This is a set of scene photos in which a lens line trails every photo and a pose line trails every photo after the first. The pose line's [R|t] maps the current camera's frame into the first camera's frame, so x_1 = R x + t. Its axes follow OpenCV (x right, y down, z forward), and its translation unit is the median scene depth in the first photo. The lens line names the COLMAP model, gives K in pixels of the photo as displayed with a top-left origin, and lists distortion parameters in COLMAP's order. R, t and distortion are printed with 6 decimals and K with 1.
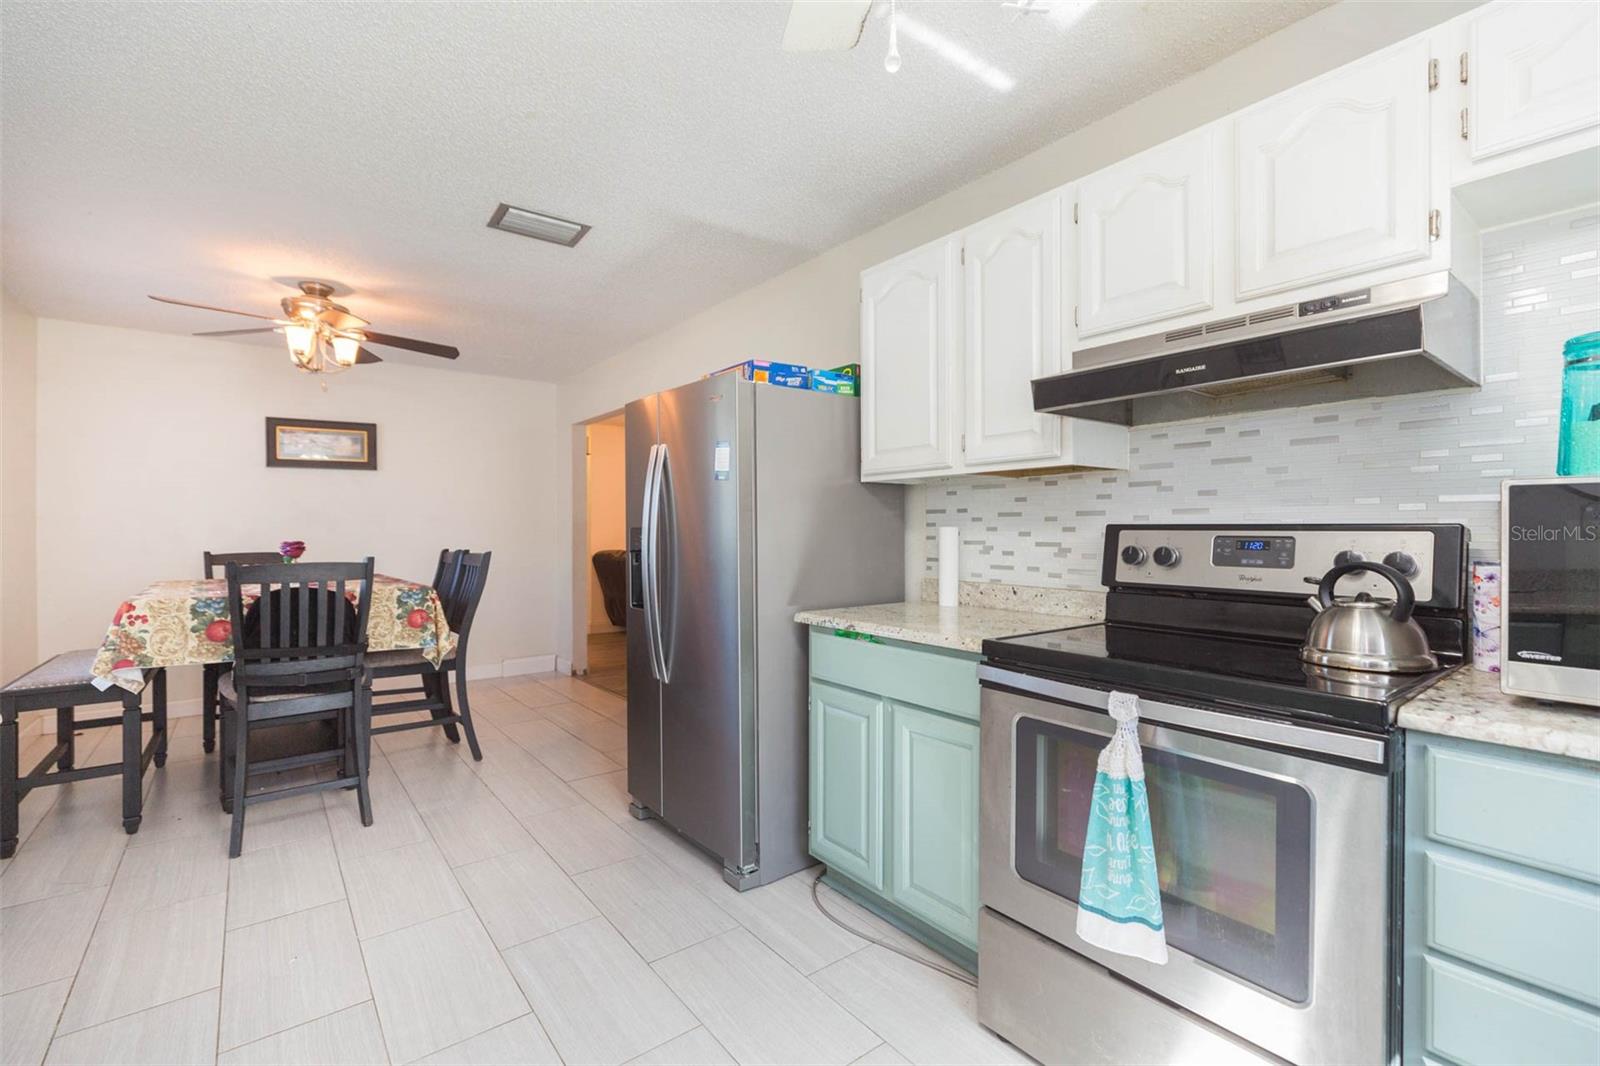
lens RADIAL K [[726.4, 0, 803.5], [0, 726.4, 521.3], [0, 0, 1]] dist [0.002699, -0.000901]
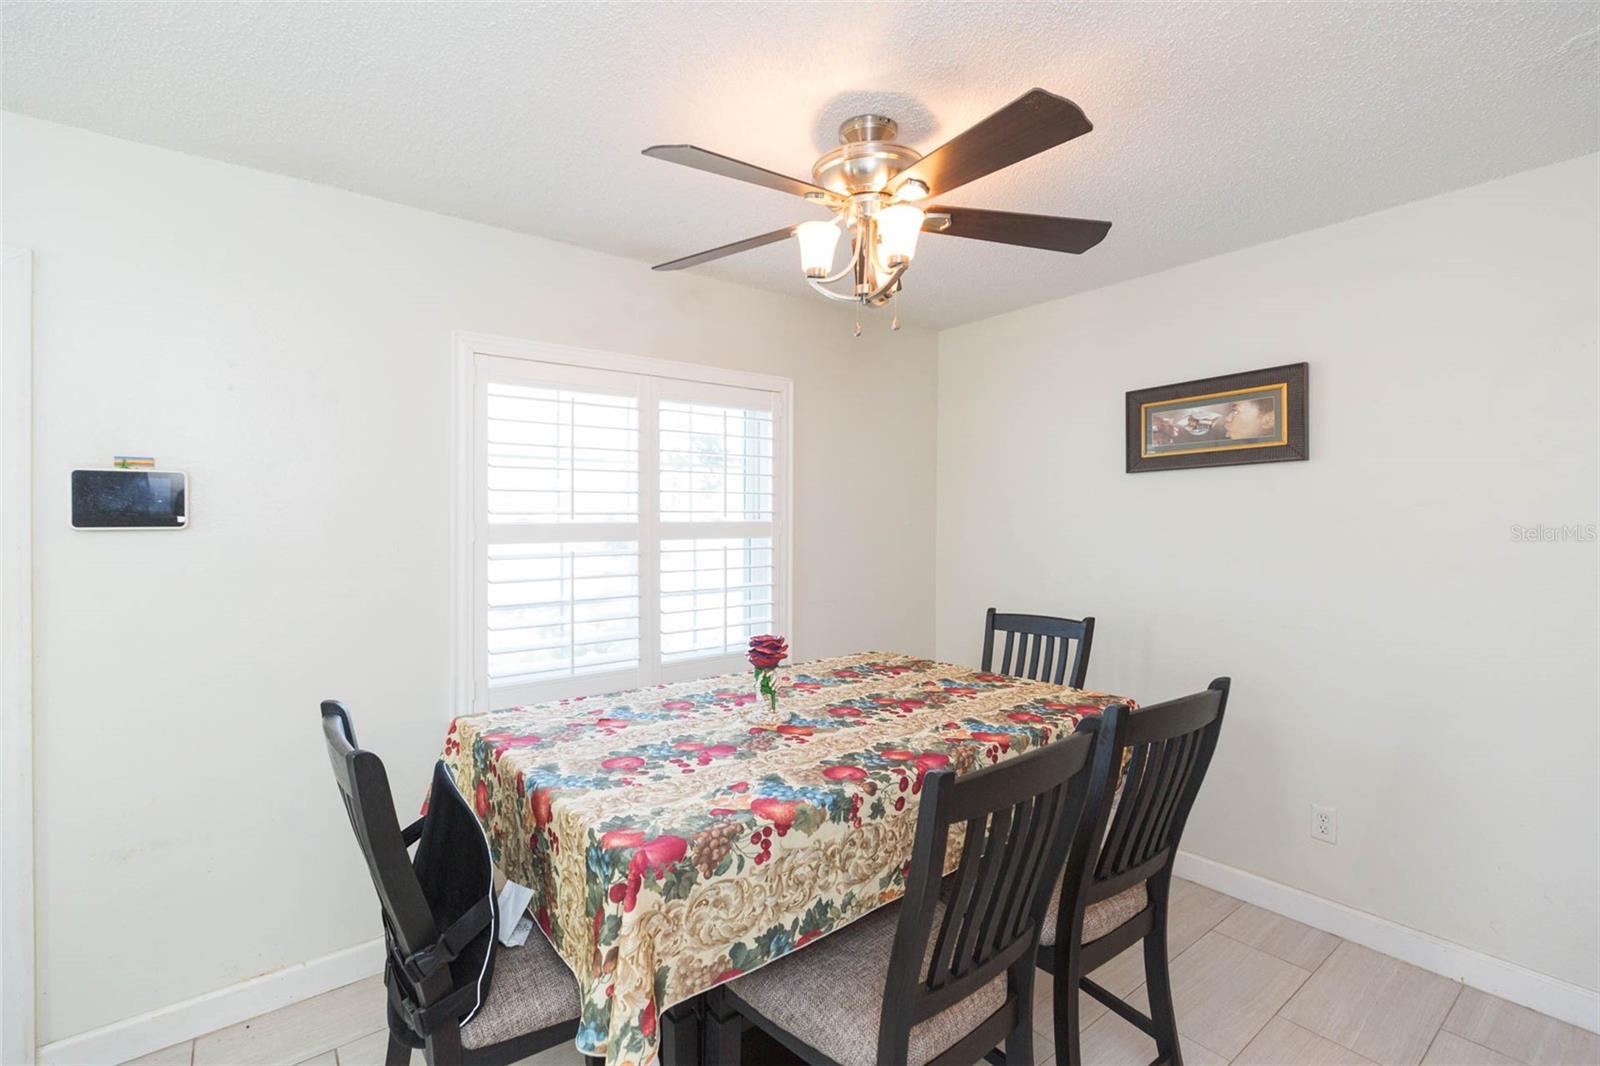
lens RADIAL K [[726.4, 0, 795.9], [0, 726.4, 531.6], [0, 0, 1]] dist [0.002699, -0.000901]
pose [[0.024909, 0.007944, -0.999658, -0.116944], [0.015528, 0.999845, 0.008333, -0.032670], [0.999569, -0.015730, 0.024781, 0.673670]]
